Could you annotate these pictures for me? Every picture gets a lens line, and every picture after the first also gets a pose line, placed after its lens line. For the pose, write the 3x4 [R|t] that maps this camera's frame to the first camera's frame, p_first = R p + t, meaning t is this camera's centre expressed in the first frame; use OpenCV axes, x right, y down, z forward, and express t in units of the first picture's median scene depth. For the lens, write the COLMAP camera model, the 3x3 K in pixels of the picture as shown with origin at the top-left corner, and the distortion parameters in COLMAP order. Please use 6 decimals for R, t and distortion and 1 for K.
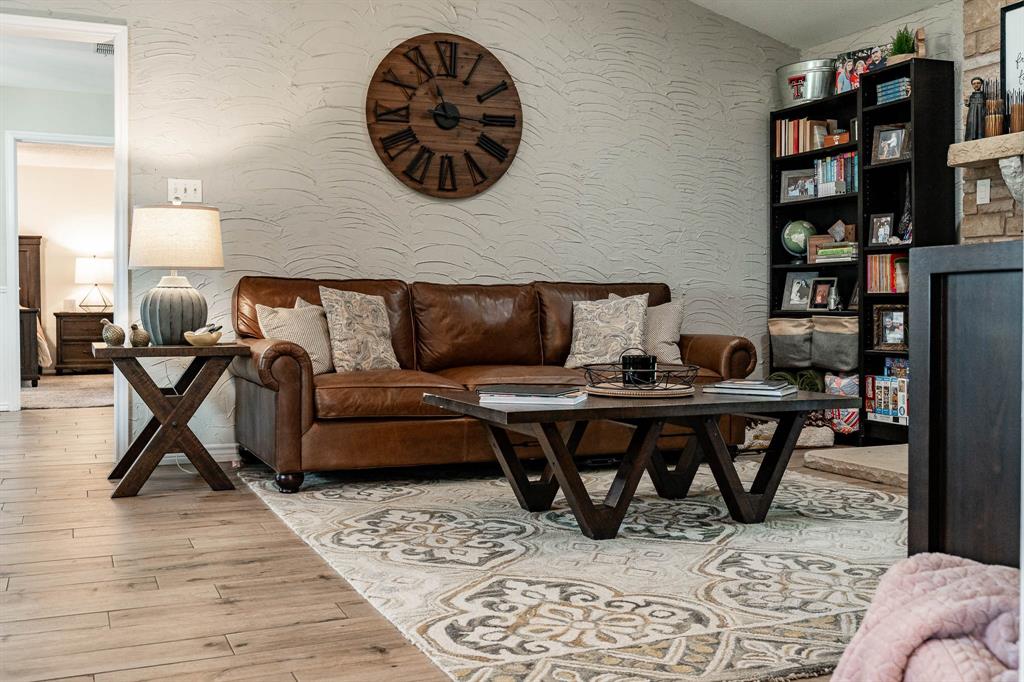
lens RADIAL K [[993.6, 0, 512.0], [0, 993.6, 341.0], [0, 0, 1]] dist [0.001123, -0.012795]
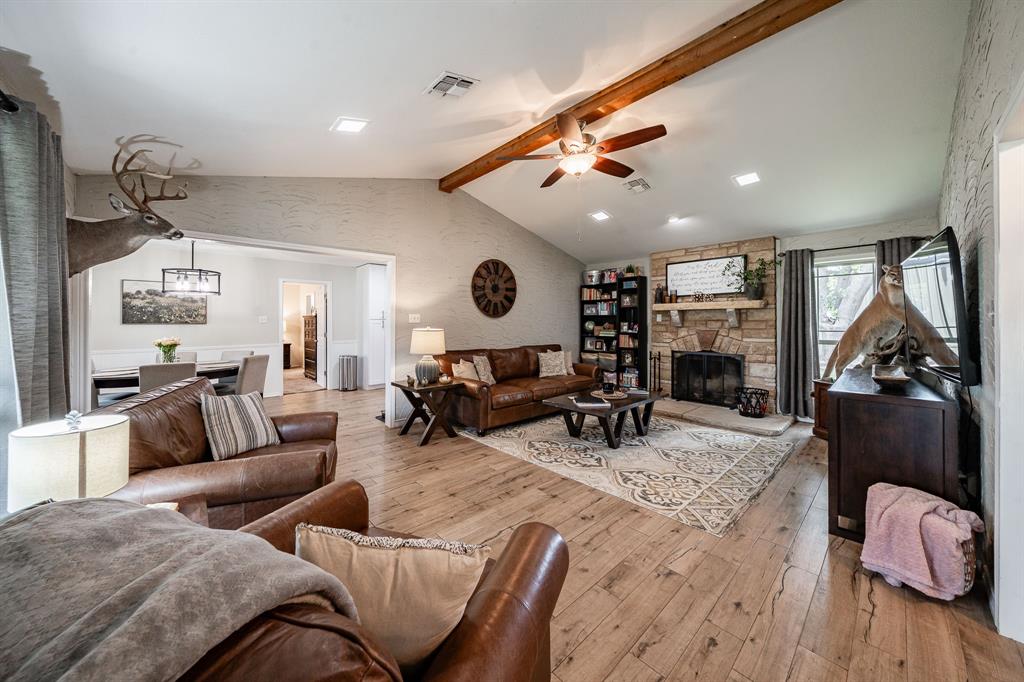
lens RADIAL K [[361.0, 0, 500.8], [0, 361.0, 323.9], [0, 0, 1]] dist [0.000057, 0.000006]
pose [[0.950824, -0.003312, 0.309715, -0.360048], [0.011519, 0.999629, -0.024672, -0.098031], [-0.309518, 0.027026, 0.950509, 0.025110]]
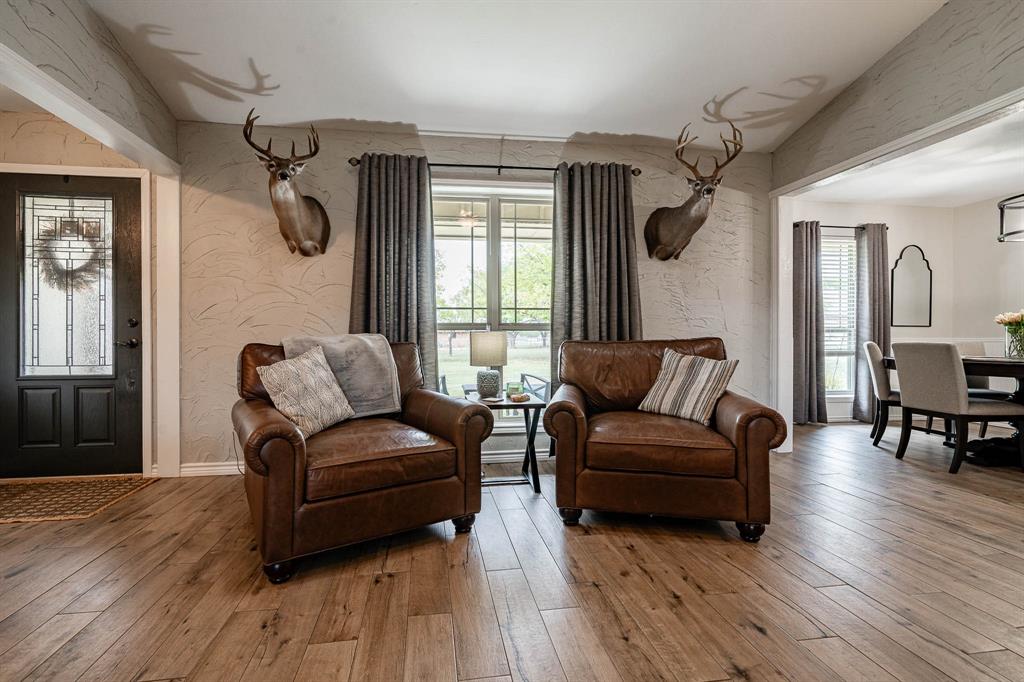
lens RADIAL K [[472.7, 0, 512.0], [0, 472.7, 341.0], [0, 0, 1]] dist [0.000204, -0.000027]
pose [[-0.275795, 0.005438, -0.961201, 0.007352], [-0.027028, 0.999545, 0.013410, -0.044438], [0.960837, 0.029677, -0.275522, 0.489238]]
